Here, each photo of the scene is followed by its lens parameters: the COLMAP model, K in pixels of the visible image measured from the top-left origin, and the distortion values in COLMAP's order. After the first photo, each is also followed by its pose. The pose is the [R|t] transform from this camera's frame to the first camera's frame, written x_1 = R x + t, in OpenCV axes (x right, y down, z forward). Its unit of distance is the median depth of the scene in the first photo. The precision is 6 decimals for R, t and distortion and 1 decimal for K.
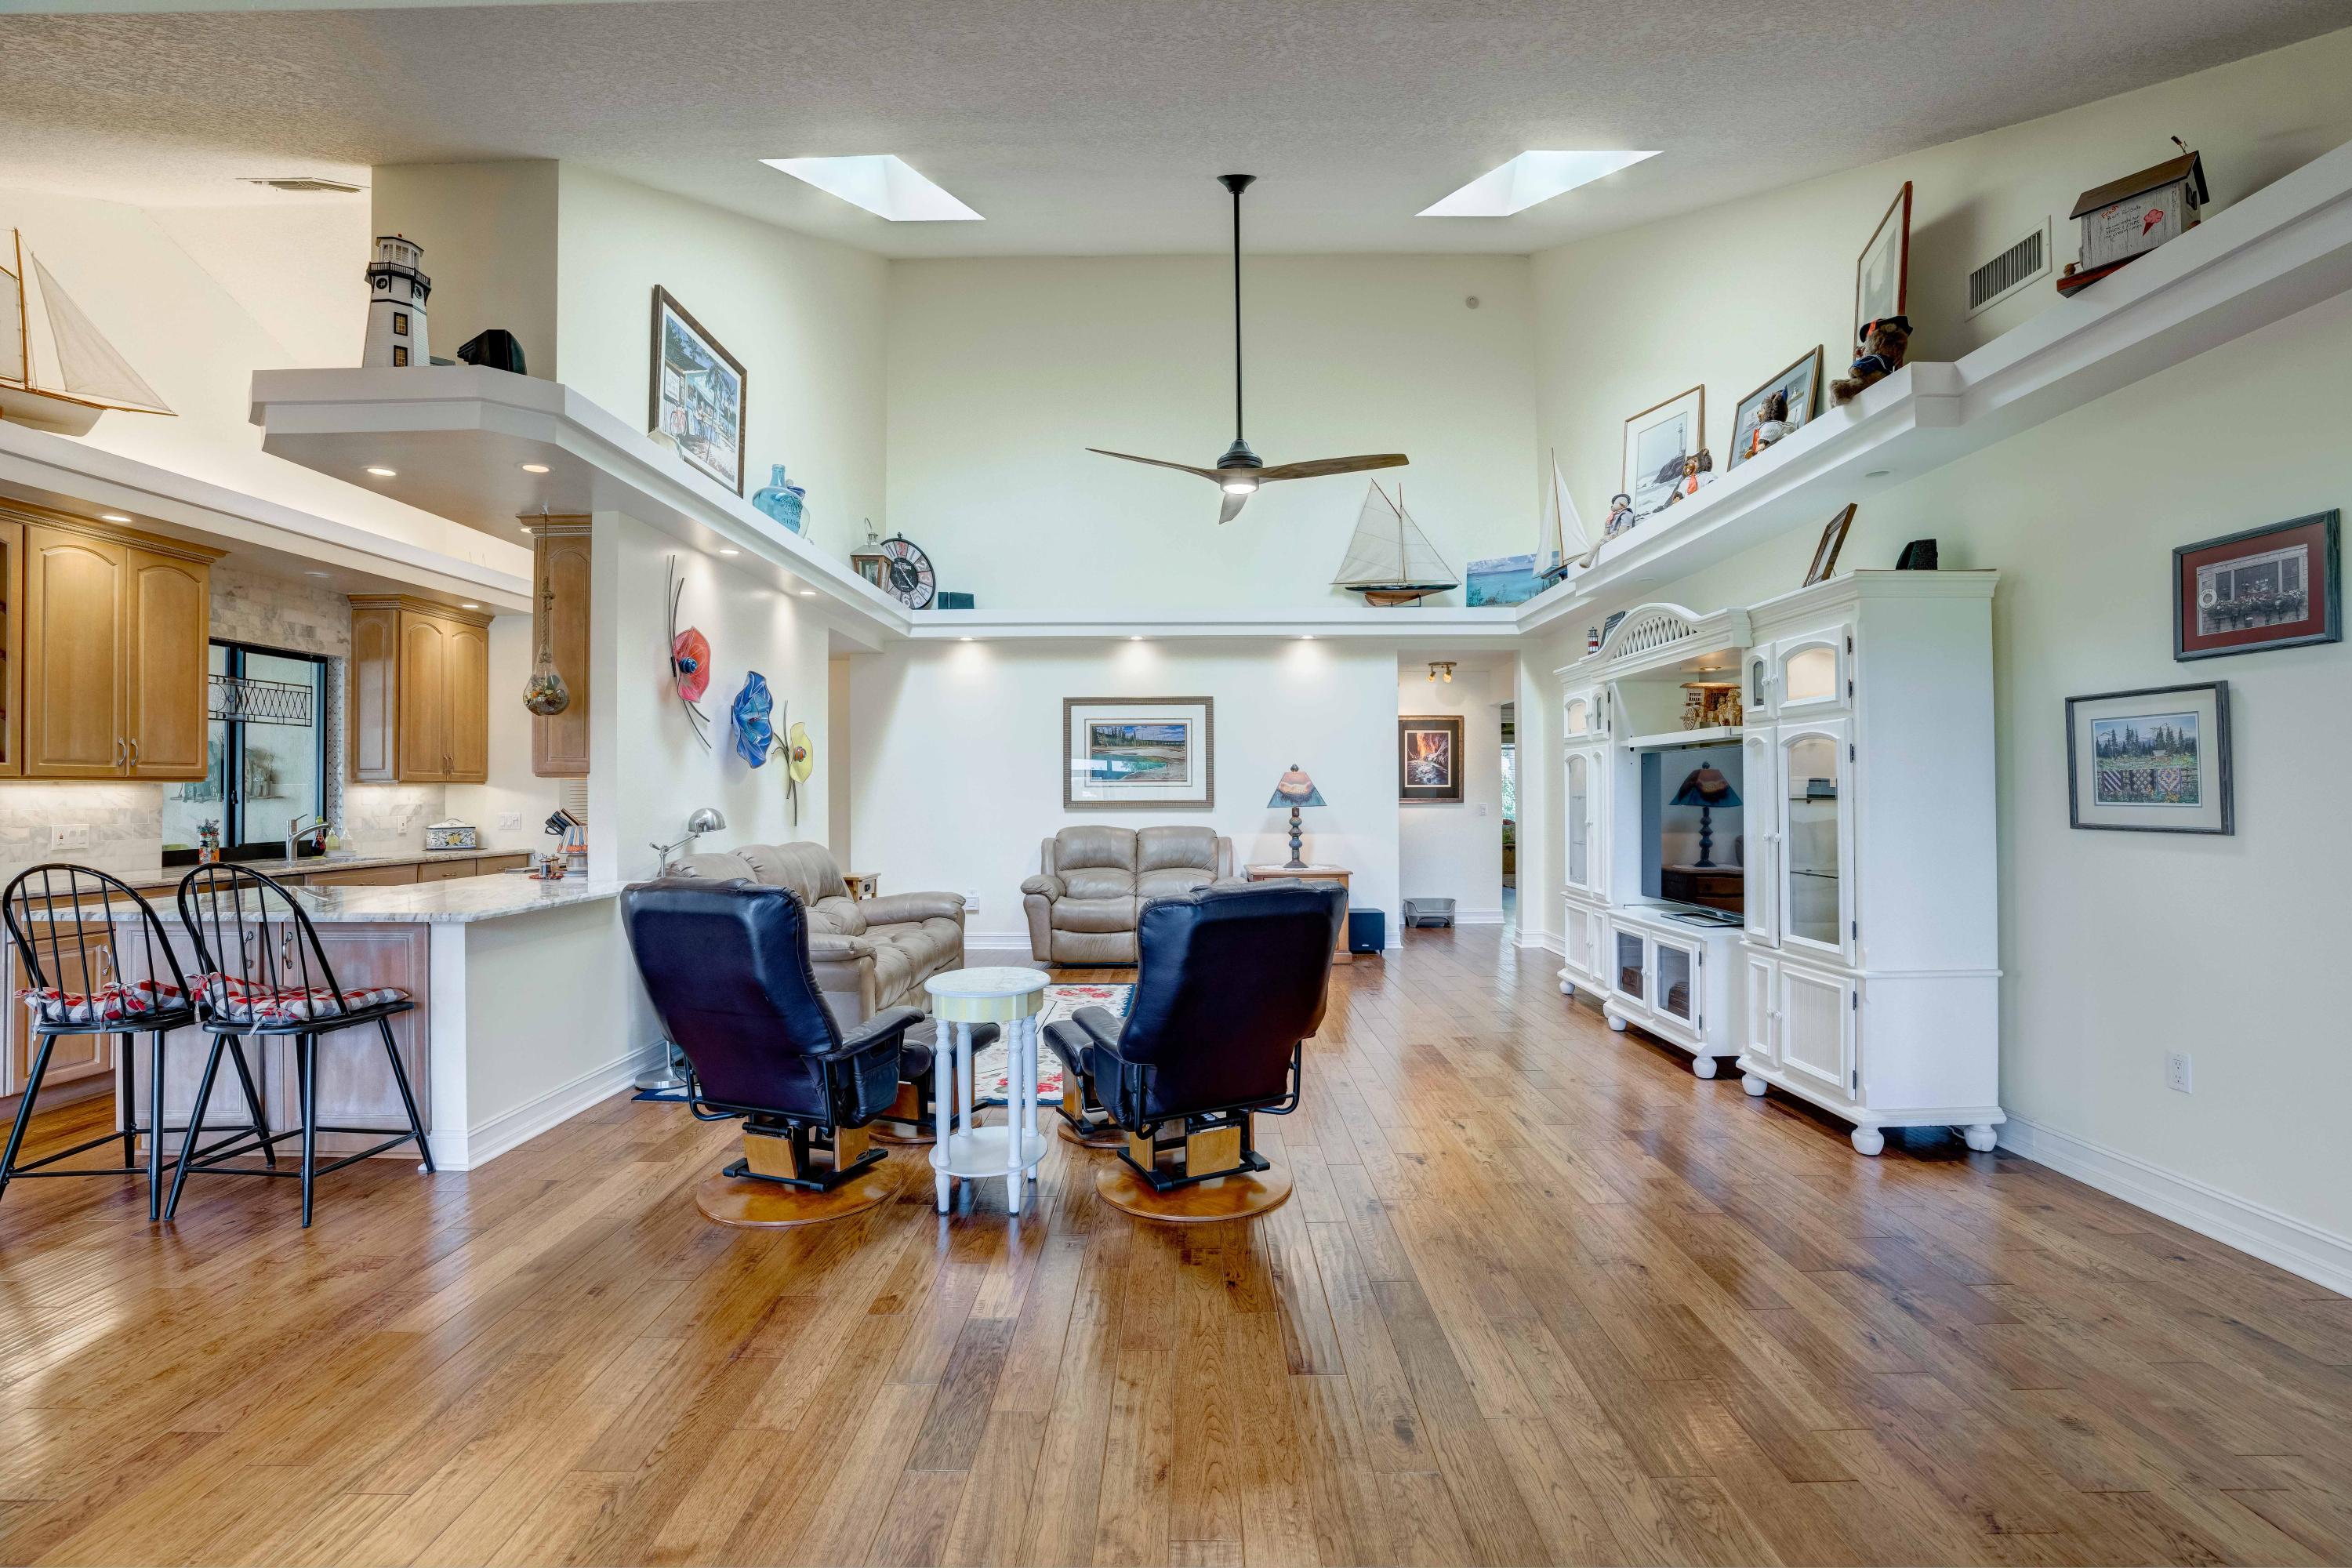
lens RADIAL K [[1093.2, 0, 1191.9], [0, 1093.2, 778.6], [0, 0, 1]] dist [-0.062041, 0.021633]
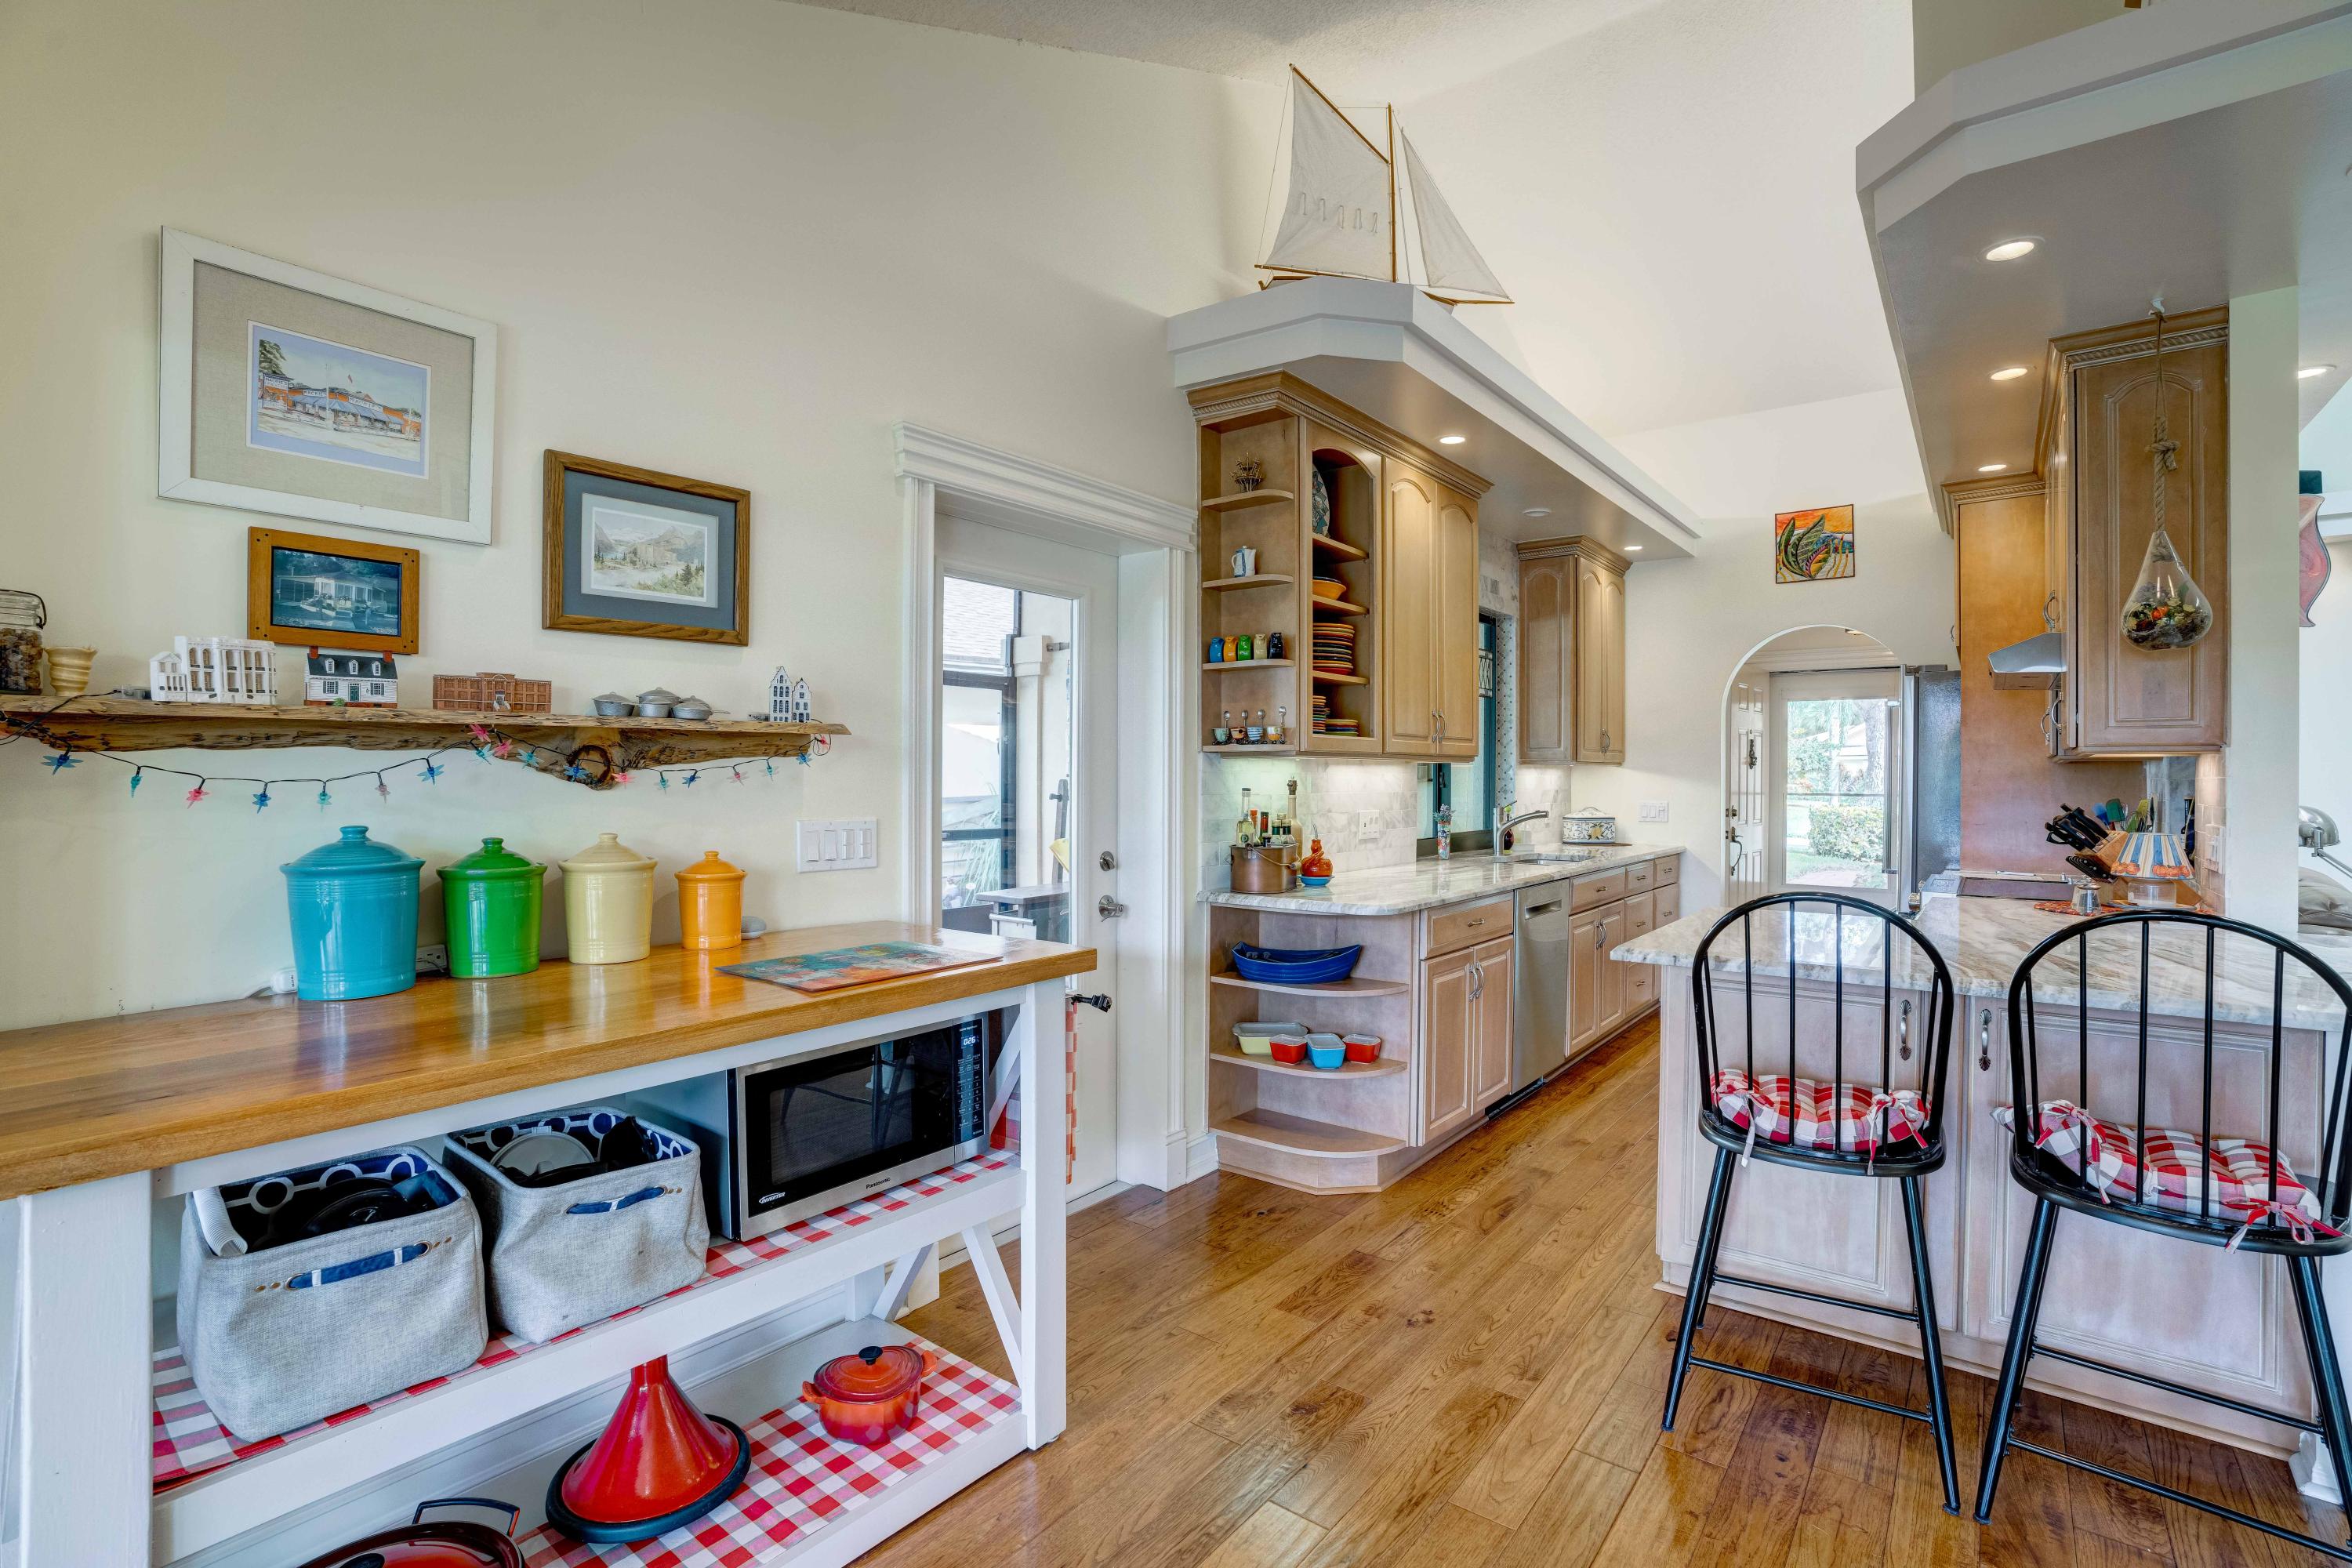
lens RADIAL K [[1093.2, 0, 1169.8], [0, 1093.2, 783.4], [0, 0, 1]] dist [-0.062041, 0.021633]
pose [[0.787045, 0.010990, -0.616797, -0.636826], [0.000727, 0.999824, 0.018742, 0.004060], [0.616895, -0.015199, 0.786899, 0.181092]]
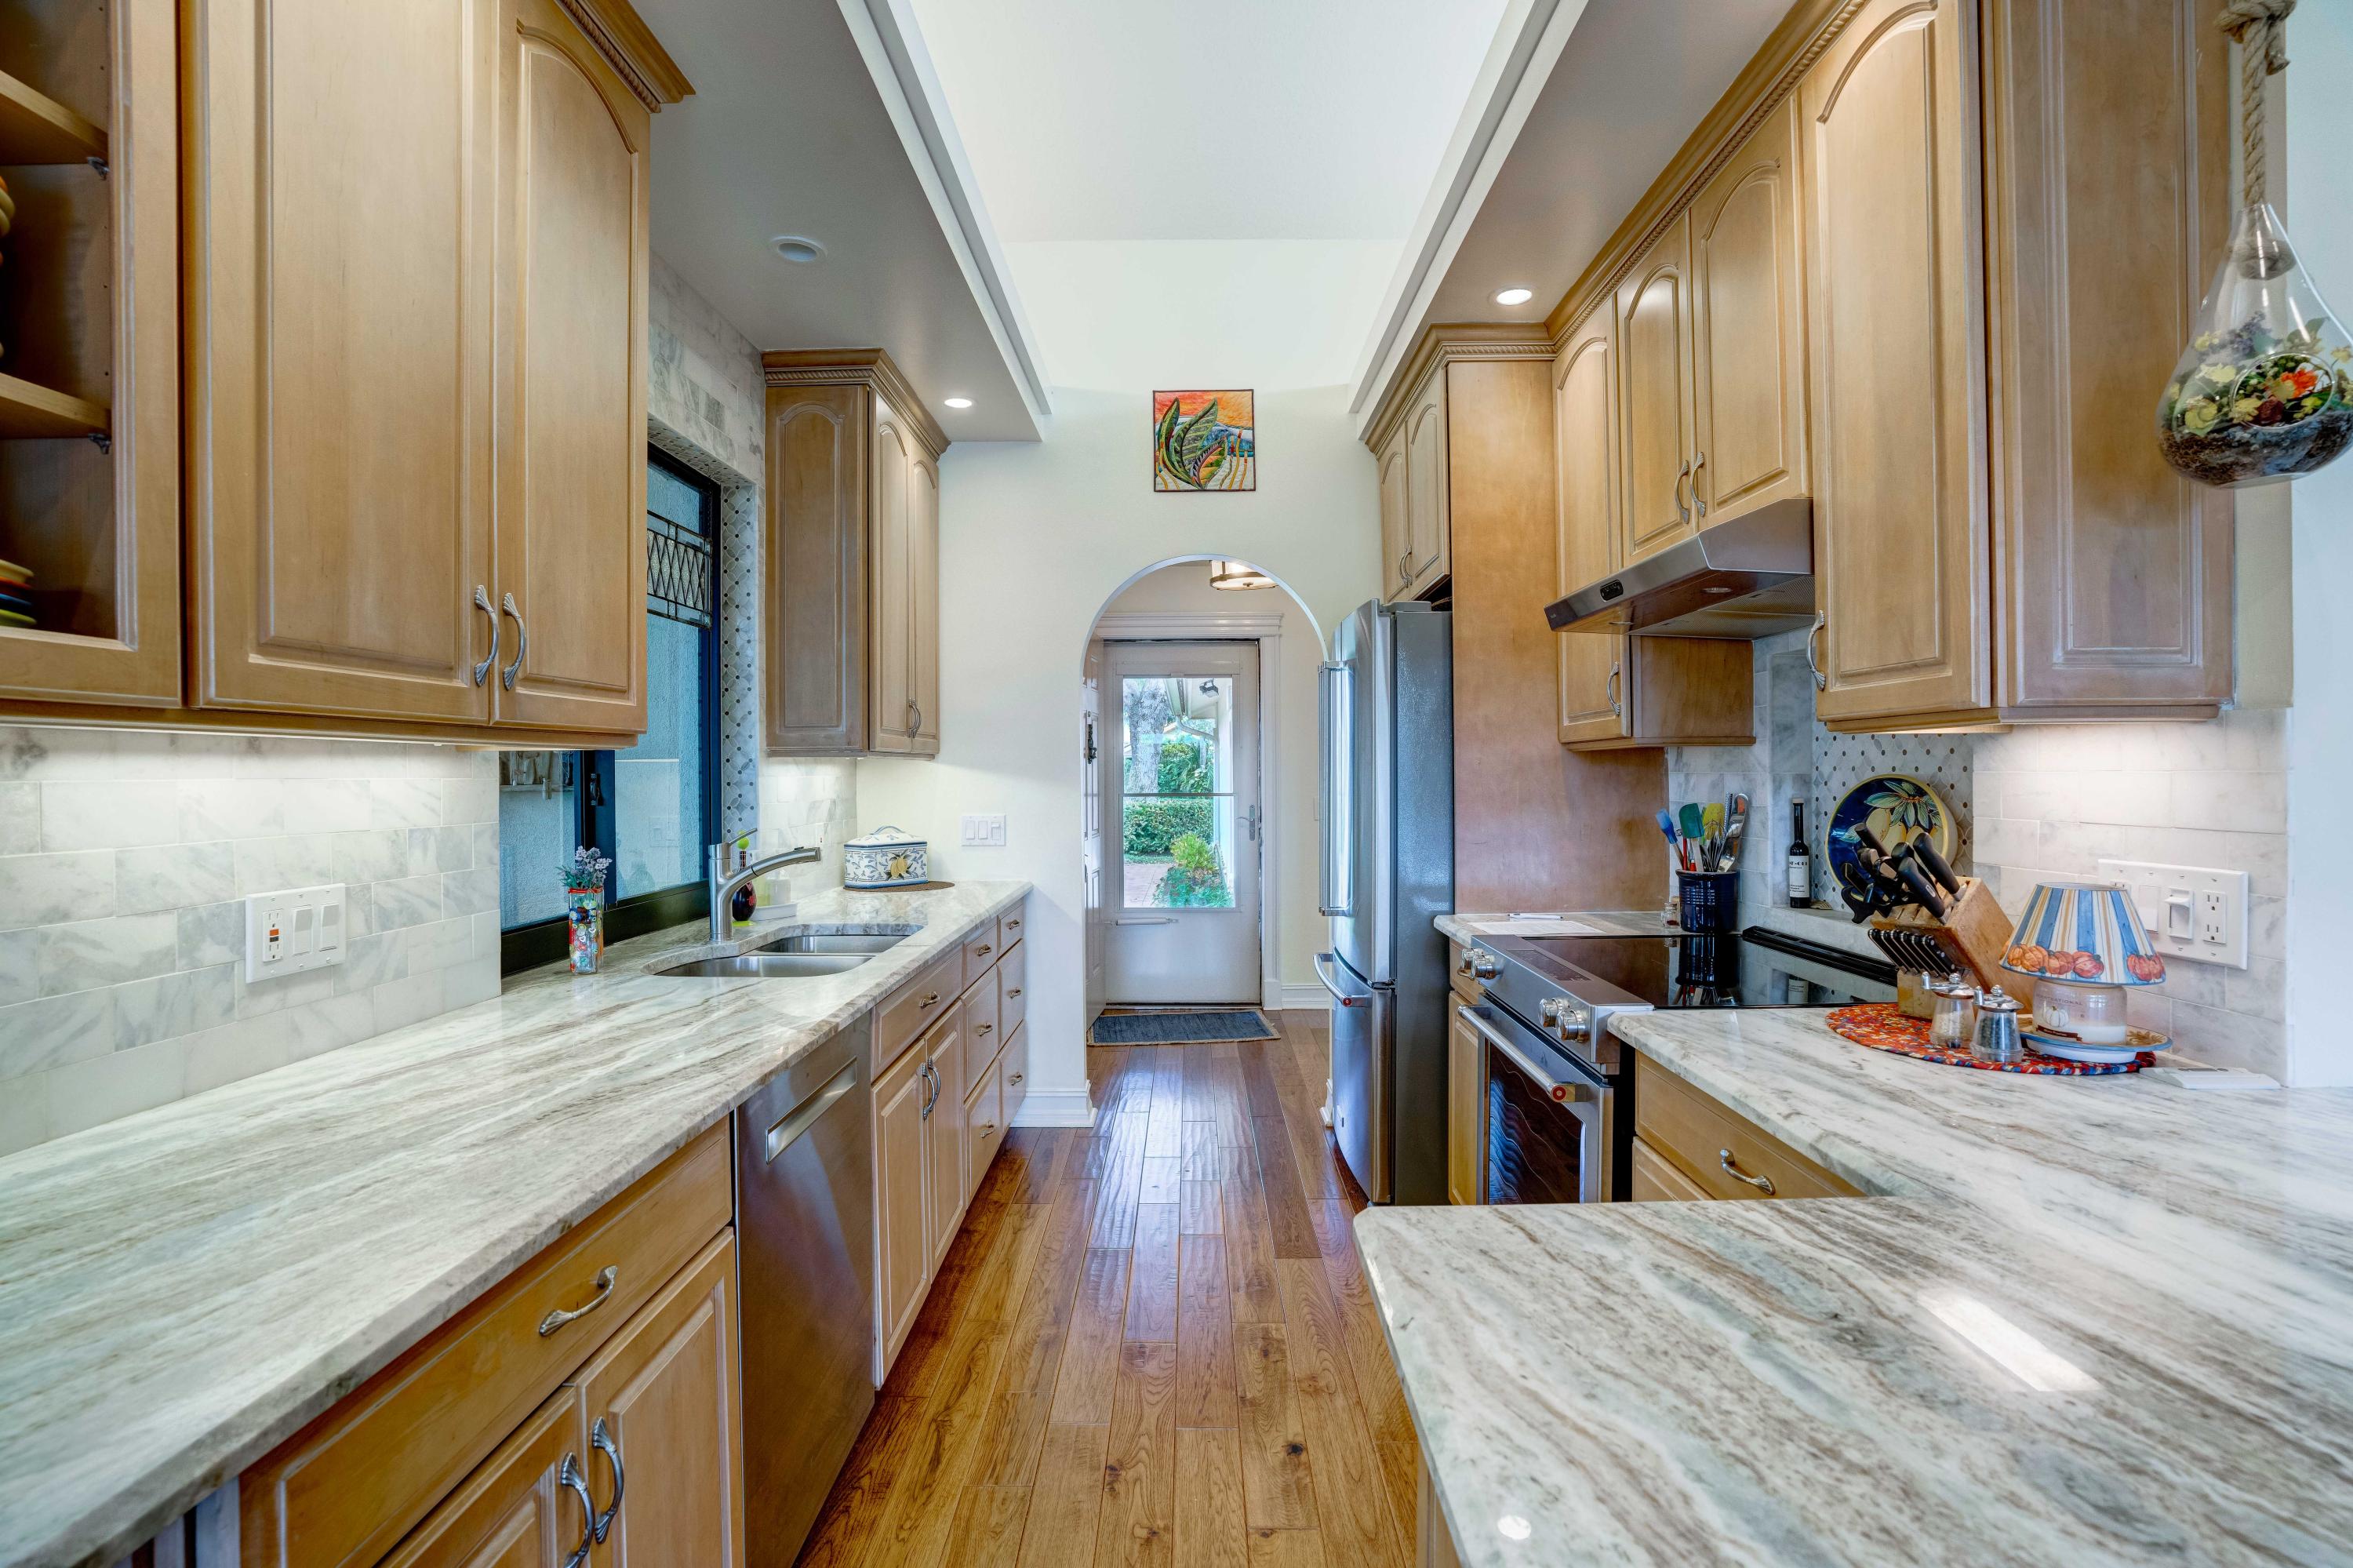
lens RADIAL K [[1093.7, 0, 1188.5], [0, 1093.7, 779.5], [0, 0, 1]] dist [-0.062041, 0.021633]
pose [[0.999997, -0.002481, -0.000253, -0.815298], [0.002485, 0.999833, 0.018105, 0.008338], [0.000209, -0.018106, 0.999836, 0.699032]]
